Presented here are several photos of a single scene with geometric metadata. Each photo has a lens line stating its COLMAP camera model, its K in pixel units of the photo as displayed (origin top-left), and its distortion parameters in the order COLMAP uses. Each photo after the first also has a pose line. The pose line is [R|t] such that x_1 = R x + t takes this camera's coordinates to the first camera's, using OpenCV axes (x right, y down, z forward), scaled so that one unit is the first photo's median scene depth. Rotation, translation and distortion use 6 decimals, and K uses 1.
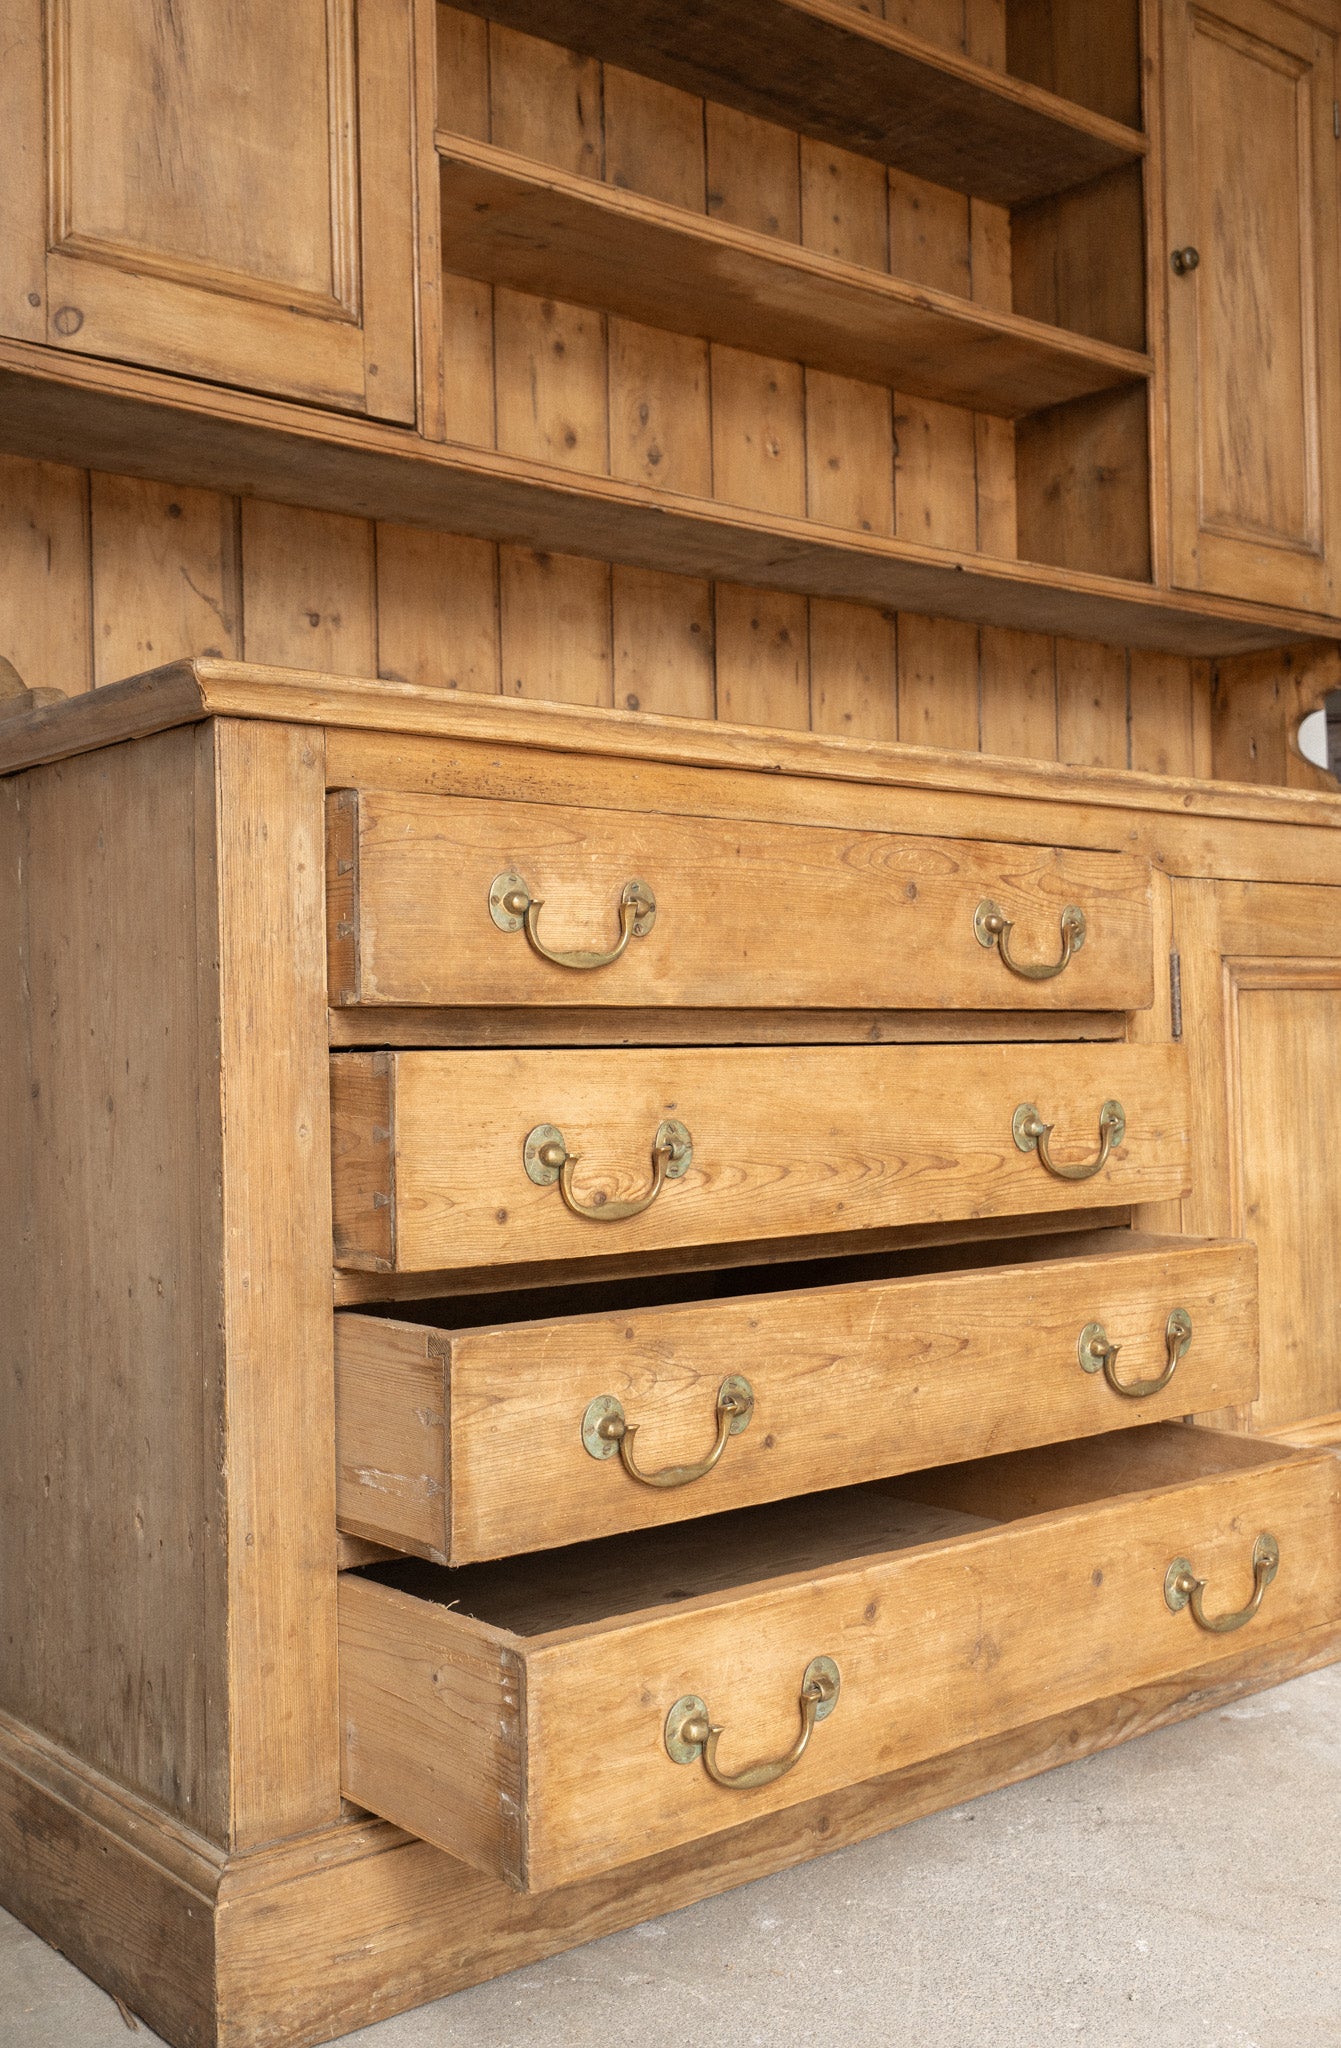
lens RADIAL K [[2008.0, 0, 704.5], [0, 2008.0, 995.5], [0, 0, 1]] dist [0.002473, 0.000000]
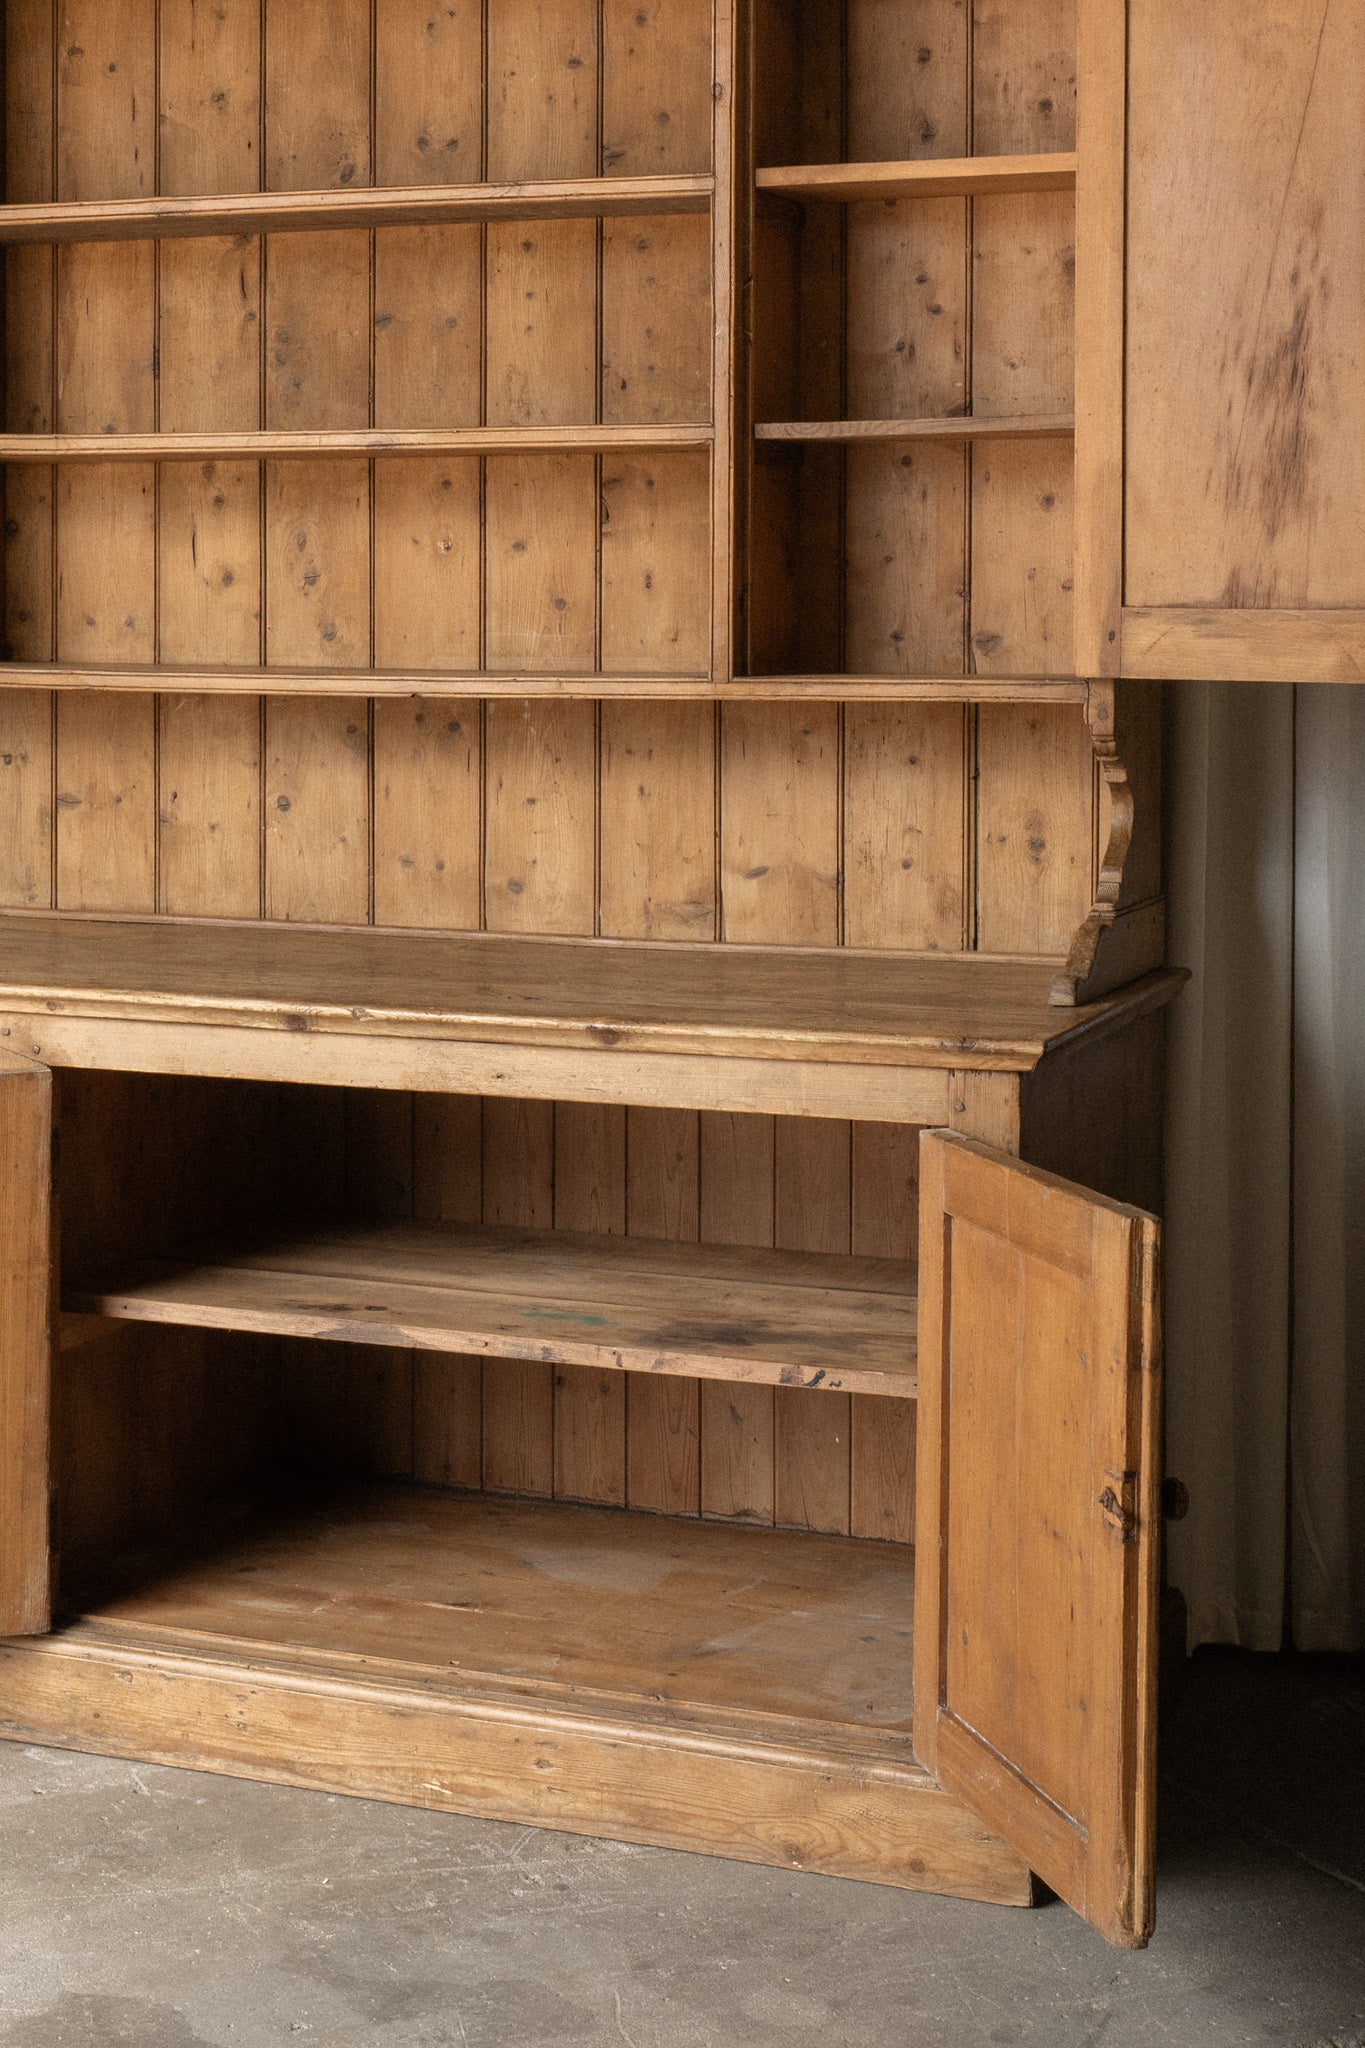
lens RADIAL K [[3351.8, 0, 436.1], [0, 3351.8, 676.8], [0, 0, 1]] dist [0.003463, 0.000000]
pose [[0.443441, 0.041358, -0.895349, 1.961877], [0.002190, 0.998882, 0.047225, -0.356868], [0.896301, -0.022902, 0.442854, 0.291800]]
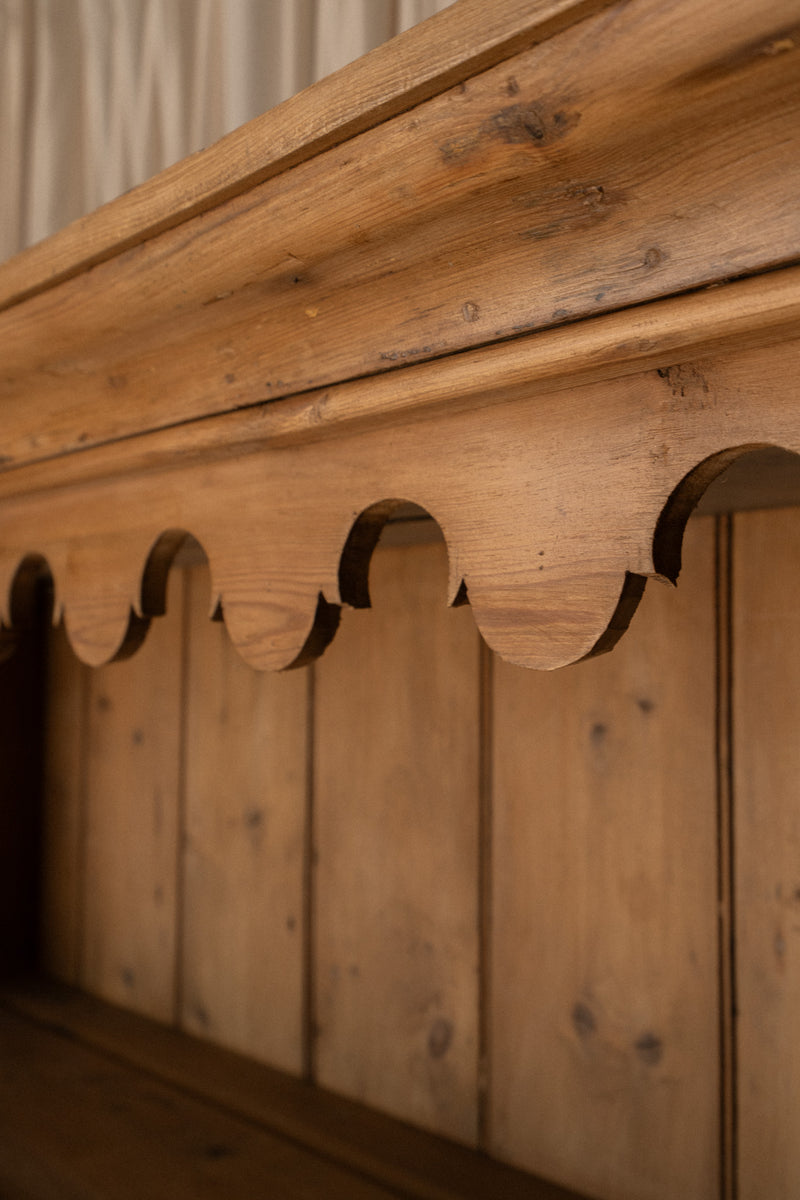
lens RADIAL K [[1260.8, 0, 370.6], [0, 1260.8, 619.9], [0, 0, 1]] dist [0.003930, 0.000000]
pose [[0.013182, -0.022219, -0.999666, 0.350915], [0.006069, 0.999736, -0.022141, -0.692348], [0.999895, -0.005775, 0.013313, 1.182687]]
